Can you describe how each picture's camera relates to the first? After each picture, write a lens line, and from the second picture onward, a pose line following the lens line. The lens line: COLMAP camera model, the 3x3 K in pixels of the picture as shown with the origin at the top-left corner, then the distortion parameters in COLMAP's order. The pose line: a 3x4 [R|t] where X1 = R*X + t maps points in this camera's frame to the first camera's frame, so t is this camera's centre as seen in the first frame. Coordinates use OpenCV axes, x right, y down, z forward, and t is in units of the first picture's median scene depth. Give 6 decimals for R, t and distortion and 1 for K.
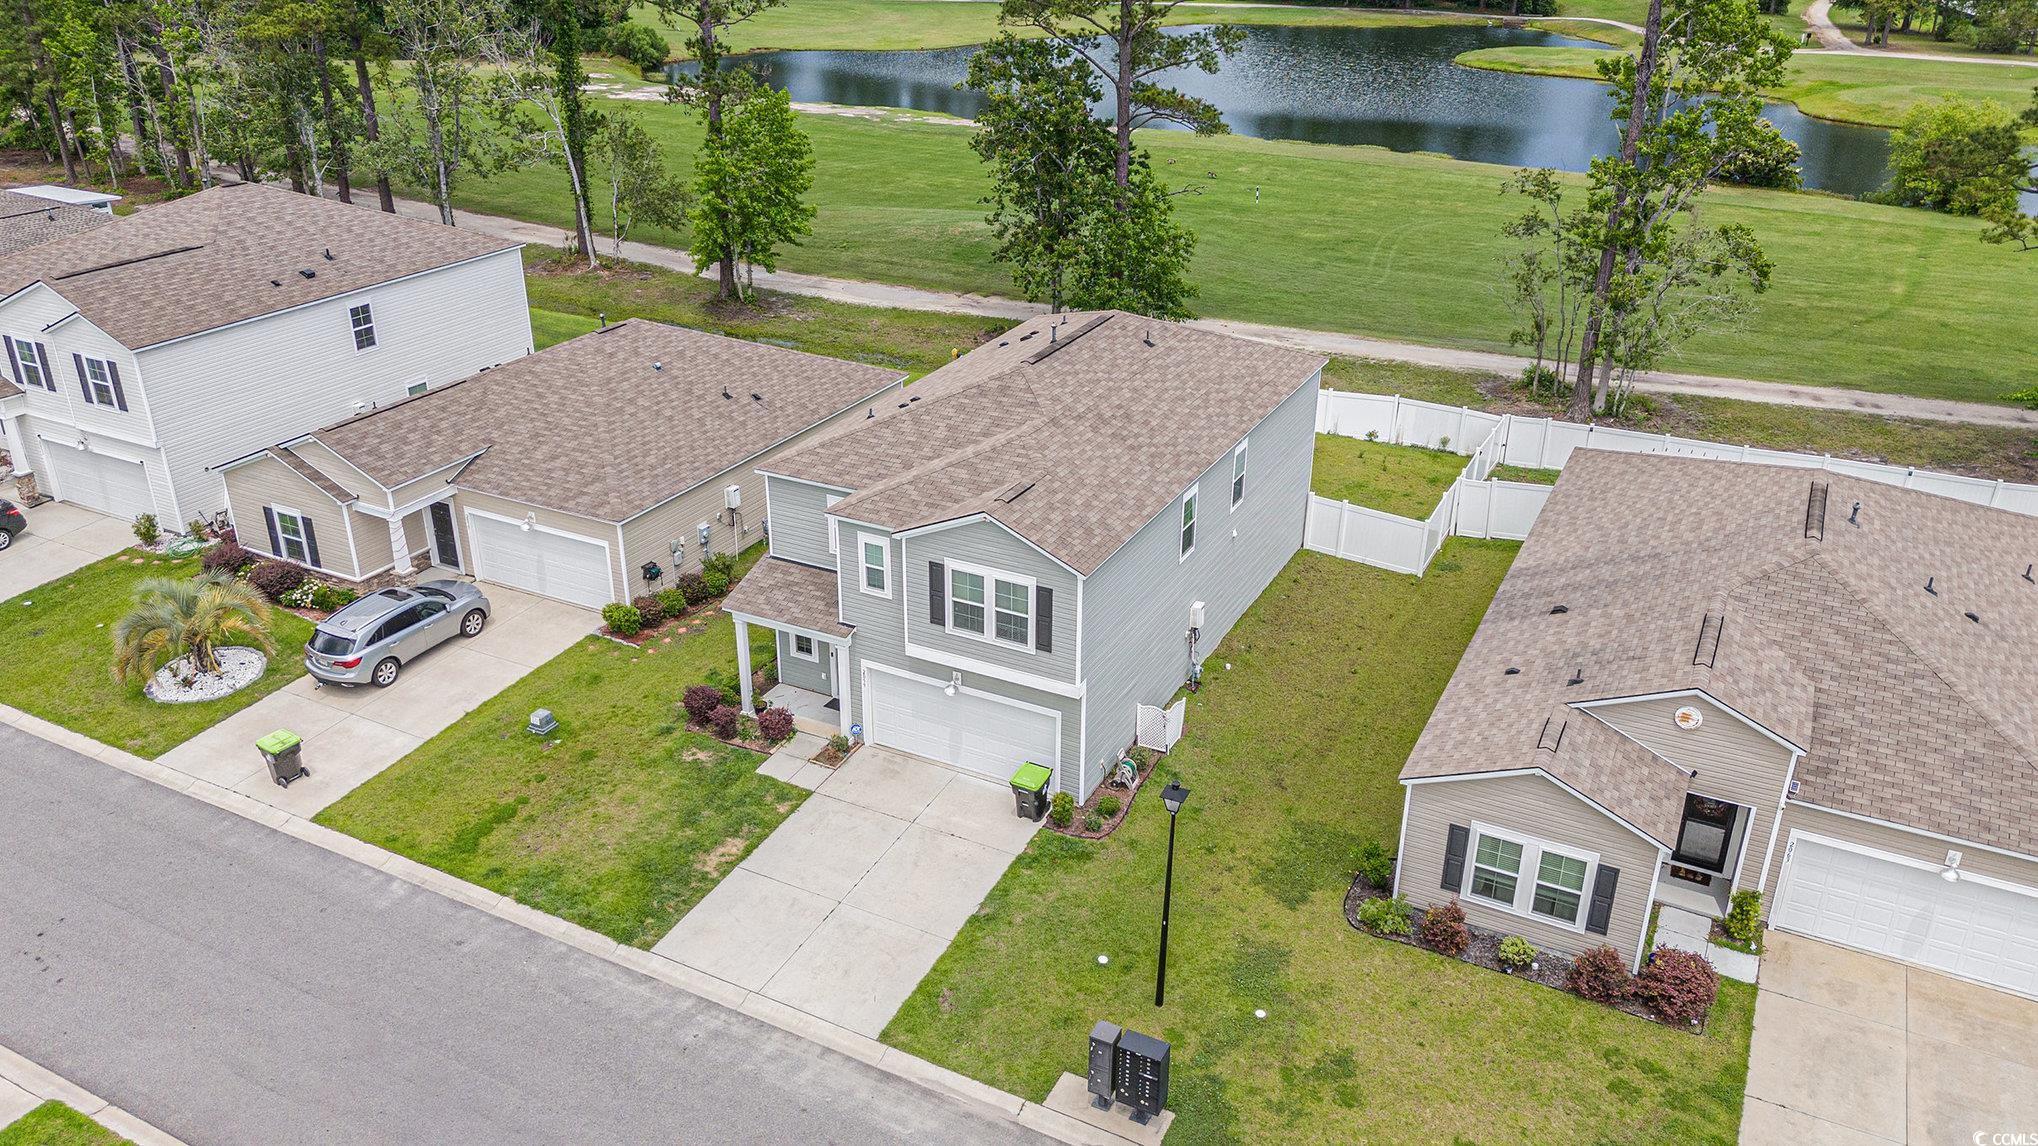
lens RADIAL K [[1491.9, 0, 1014.4], [0, 1491.9, 563.4], [0, 0, 1]] dist [0.050067, -0.027982]
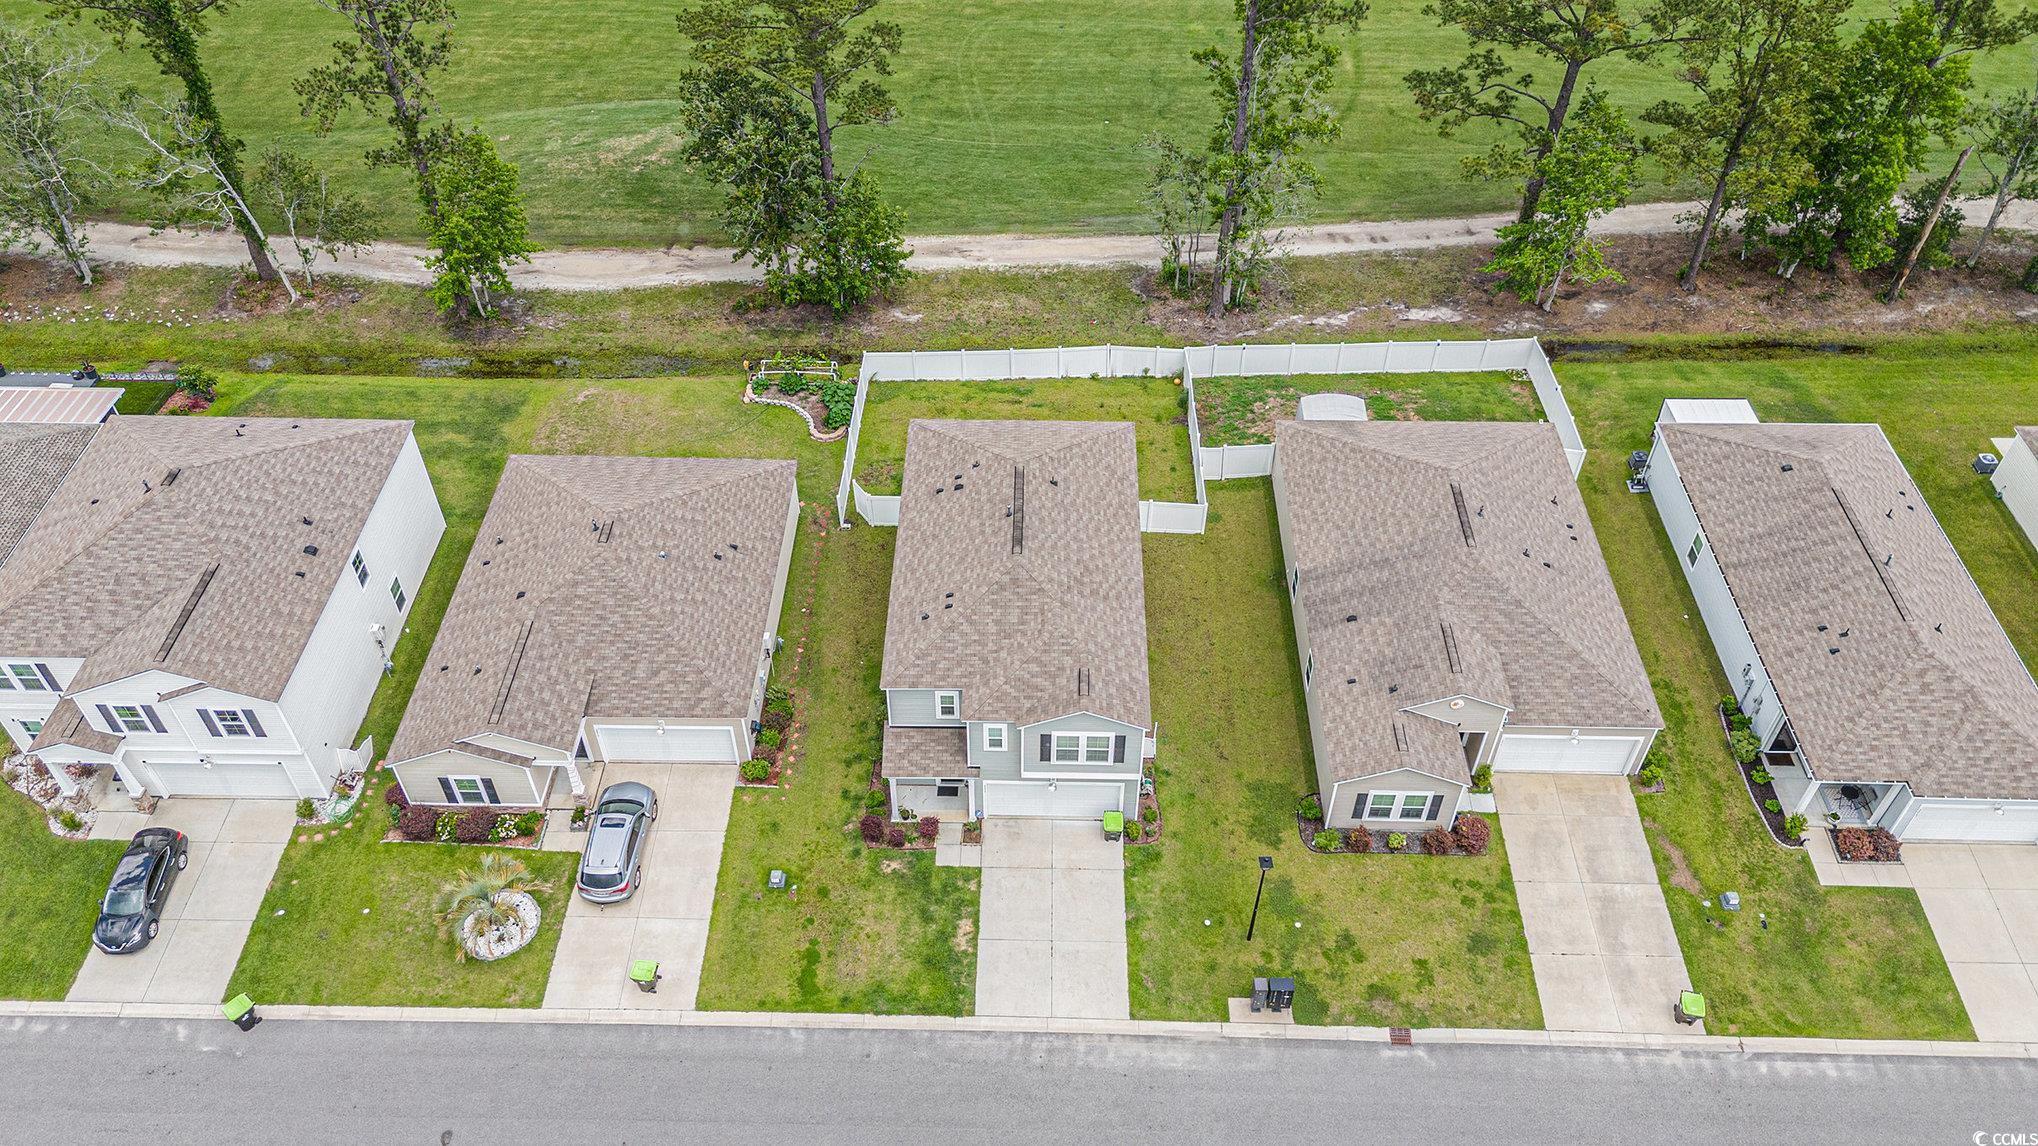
lens RADIAL K [[1491.9, 0, 1009.2], [0, 1491.9, 567.3], [0, 0, 1]] dist [0.050067, -0.027982]
pose [[0.899112, -0.312820, 0.306171, -0.524699], [0.193610, 0.911542, 0.362777, -0.757735], [-0.392572, -0.266899, 0.880143, -0.360578]]
